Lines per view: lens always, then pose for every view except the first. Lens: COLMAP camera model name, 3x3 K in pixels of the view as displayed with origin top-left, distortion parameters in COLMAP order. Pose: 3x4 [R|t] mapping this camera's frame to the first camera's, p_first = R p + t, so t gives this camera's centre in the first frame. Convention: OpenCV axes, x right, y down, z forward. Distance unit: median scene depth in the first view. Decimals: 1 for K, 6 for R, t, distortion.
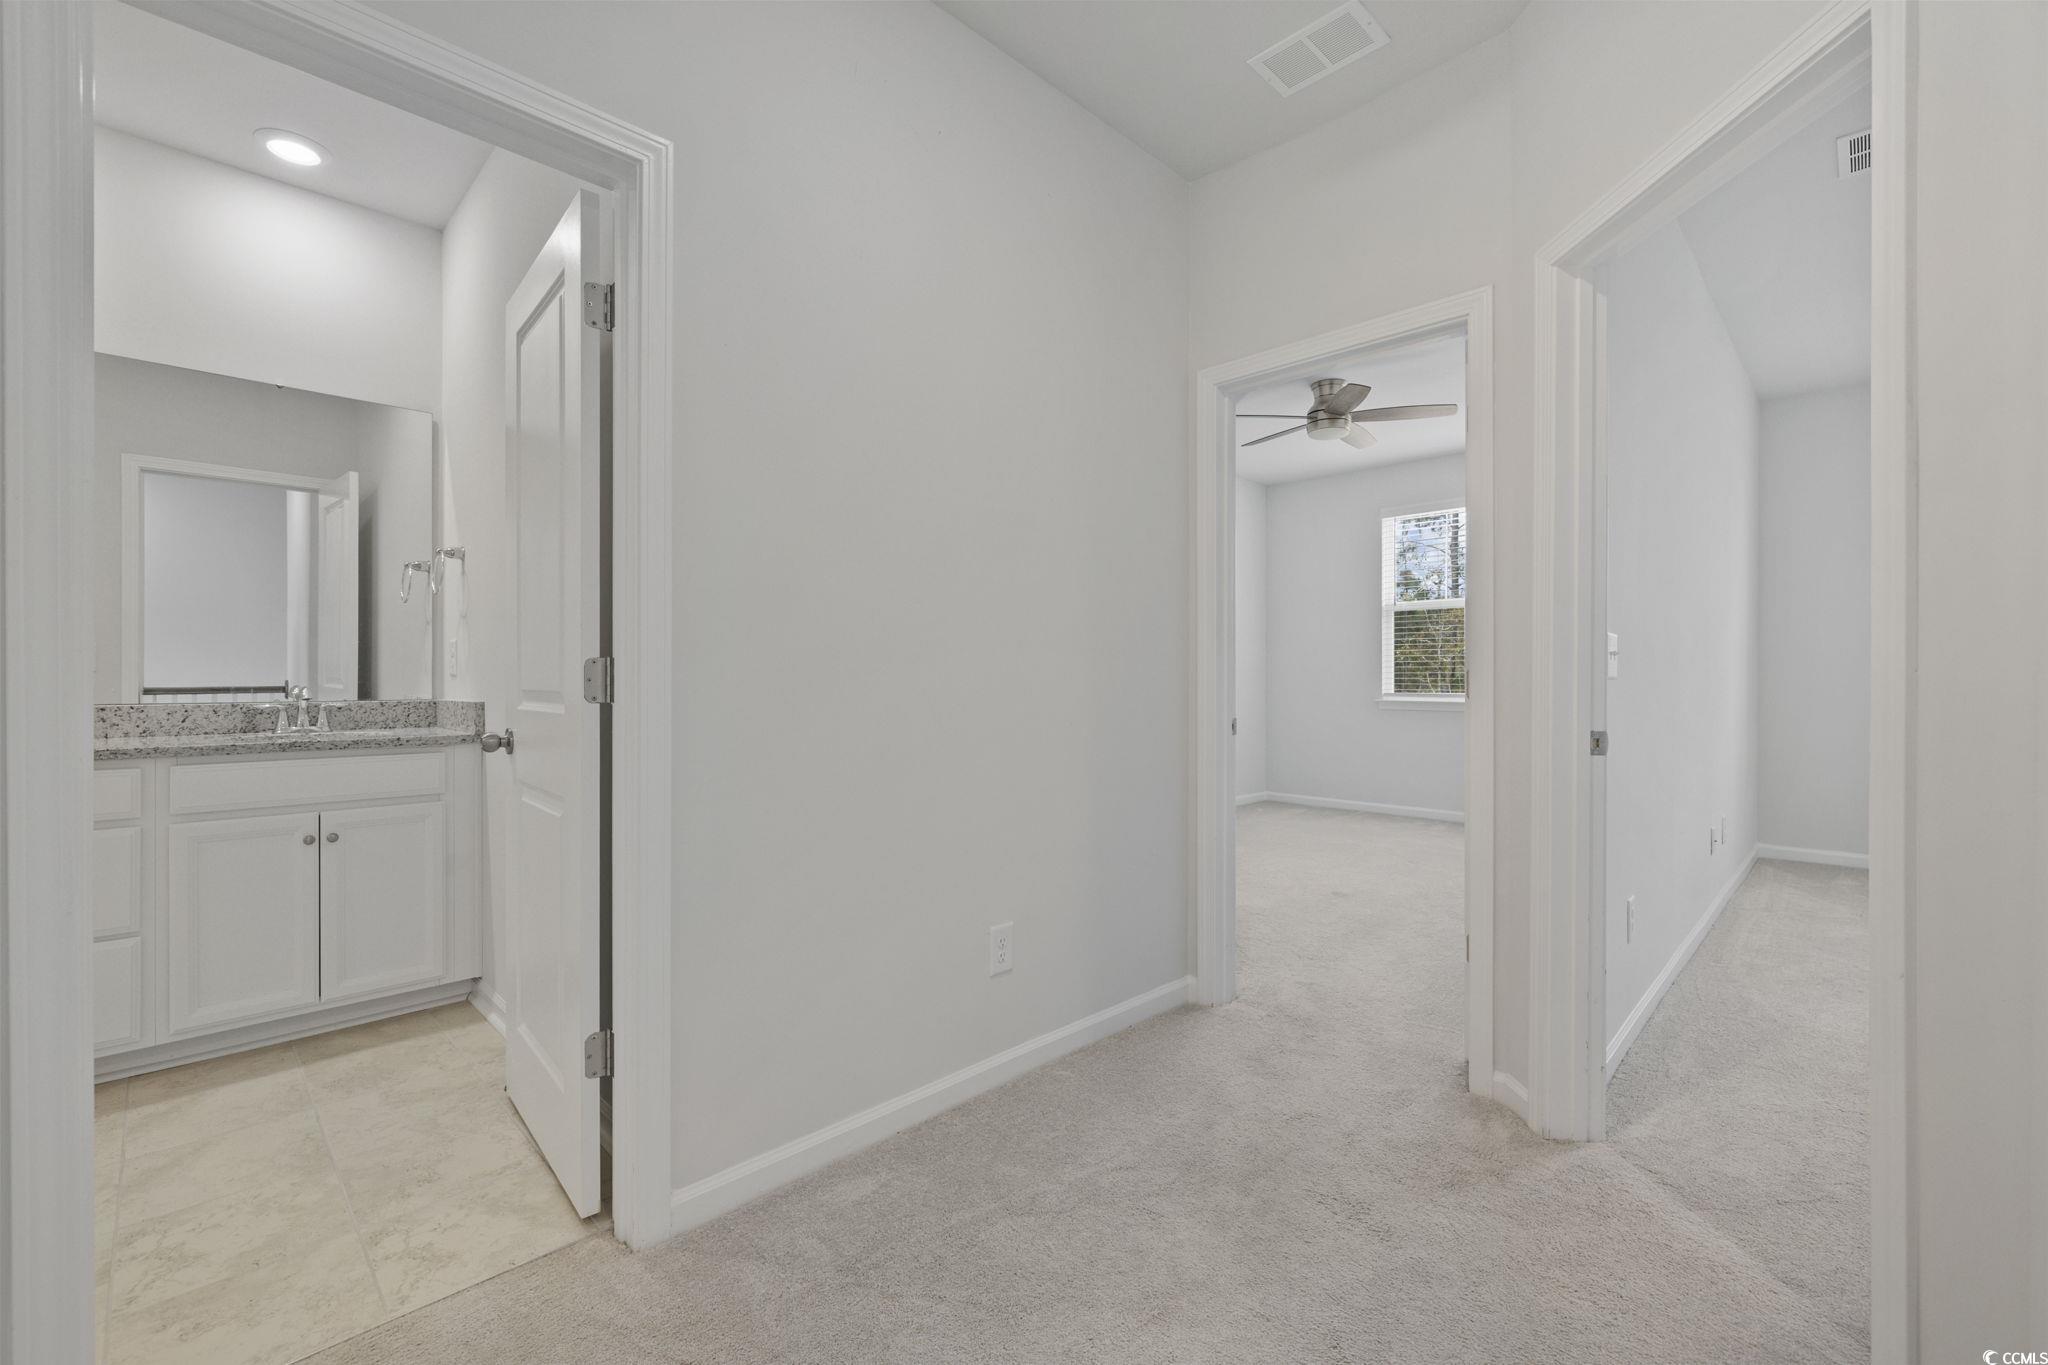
lens RADIAL K [[862.4, 0, 1014.9], [0, 862.4, 675.8], [0, 0, 1]] dist [0.000959, -0.000403]
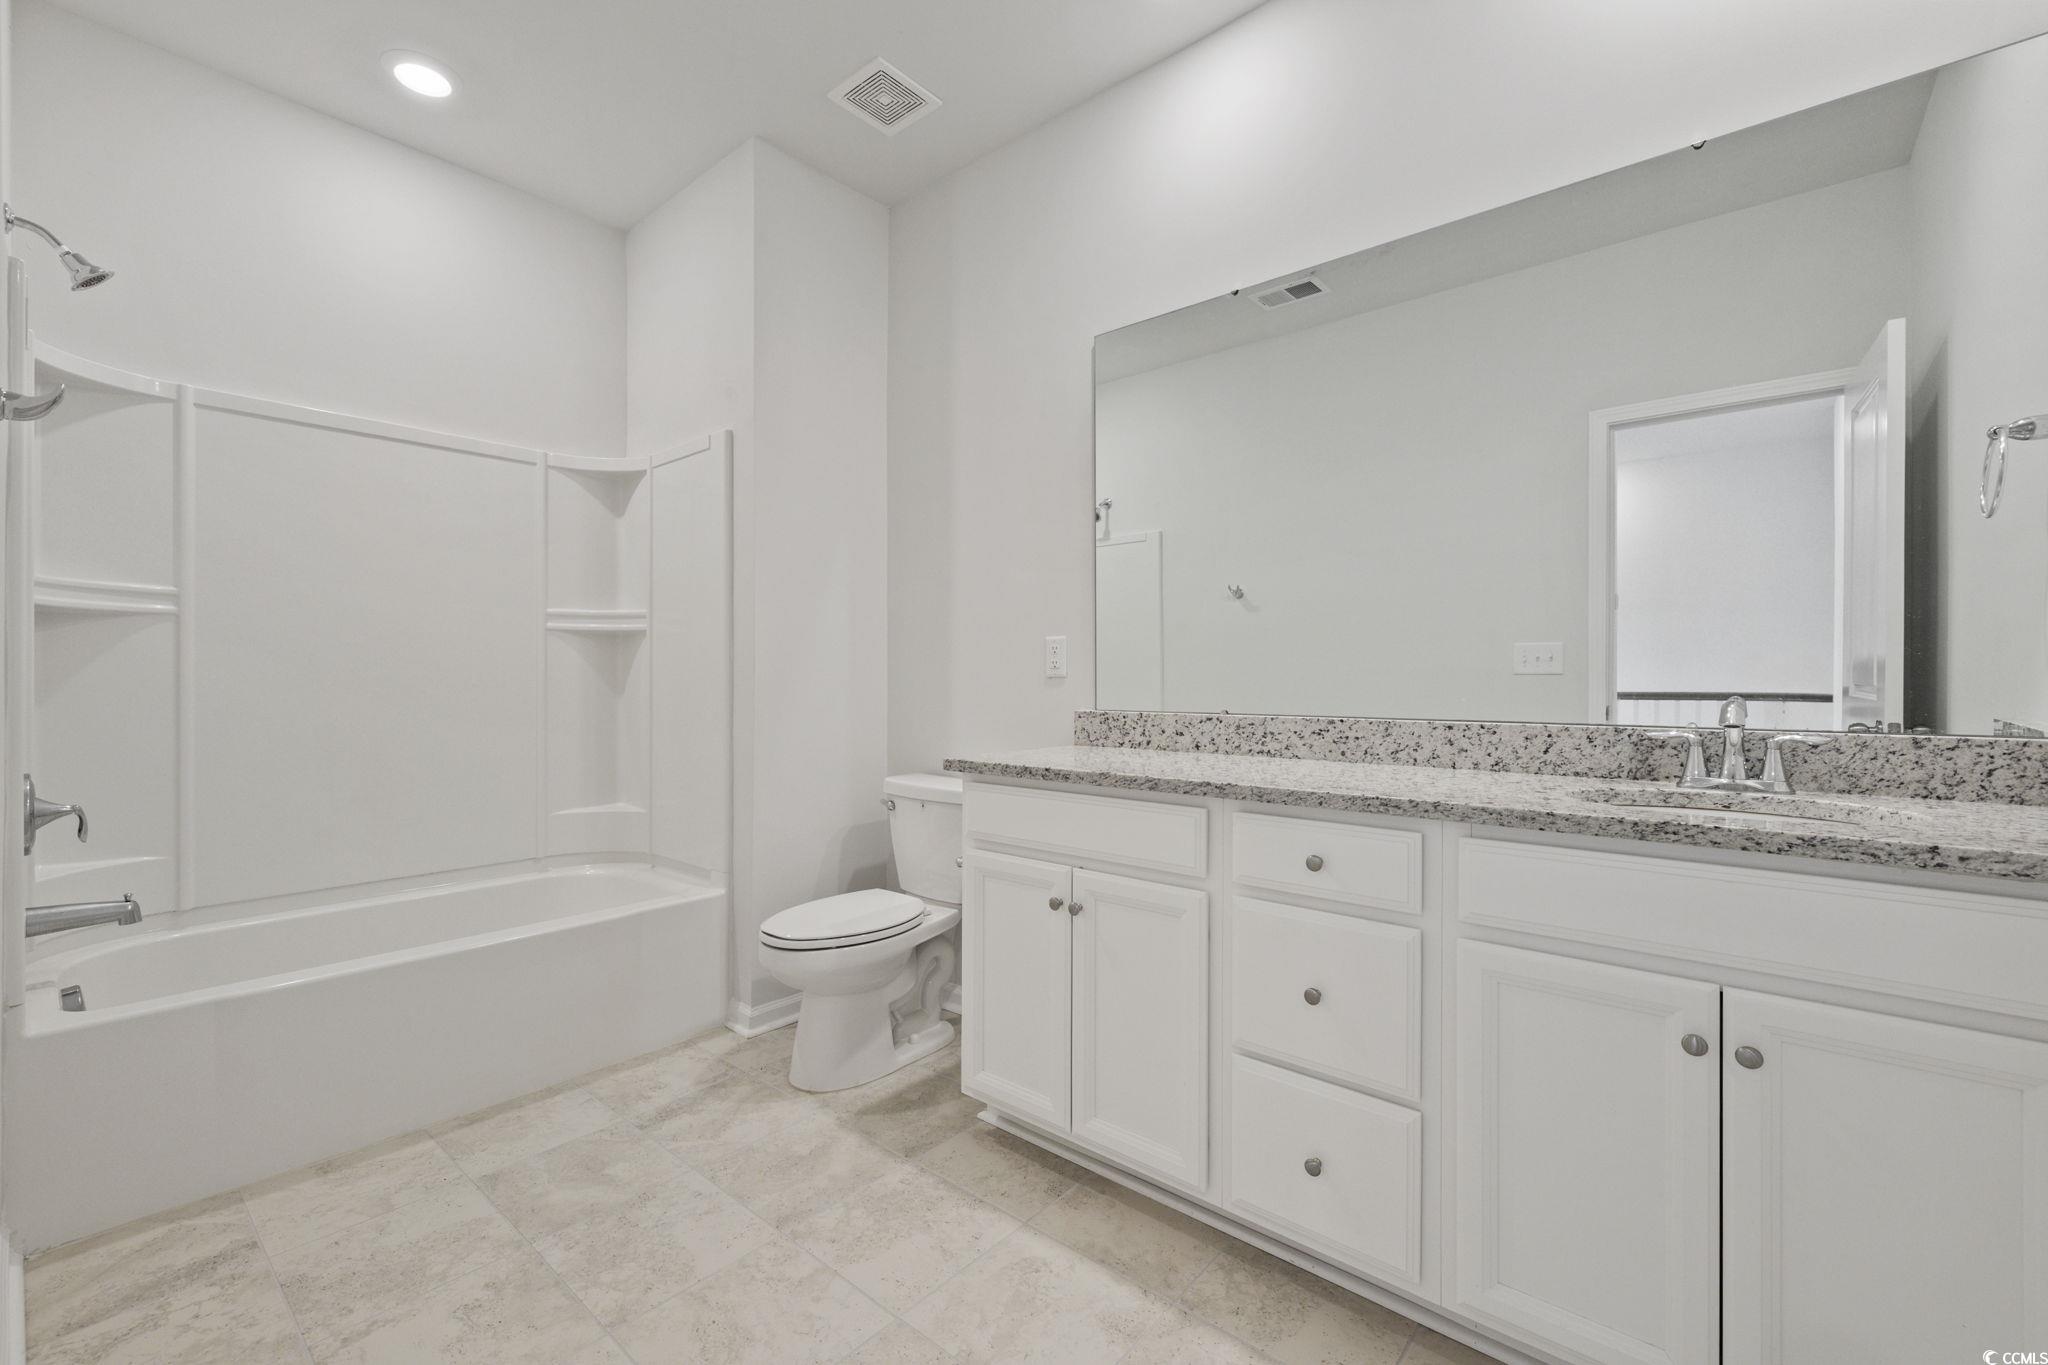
lens RADIAL K [[862.4, 0, 1014.9], [0, 862.4, 675.8], [0, 0, 1]] dist [0.000959, -0.000403]
pose [[0.075950, -0.004397, -0.997102, -0.354662], [0.000361, 0.999990, -0.004382, 0.000054], [0.997112, -0.000027, 0.075951, 0.548547]]
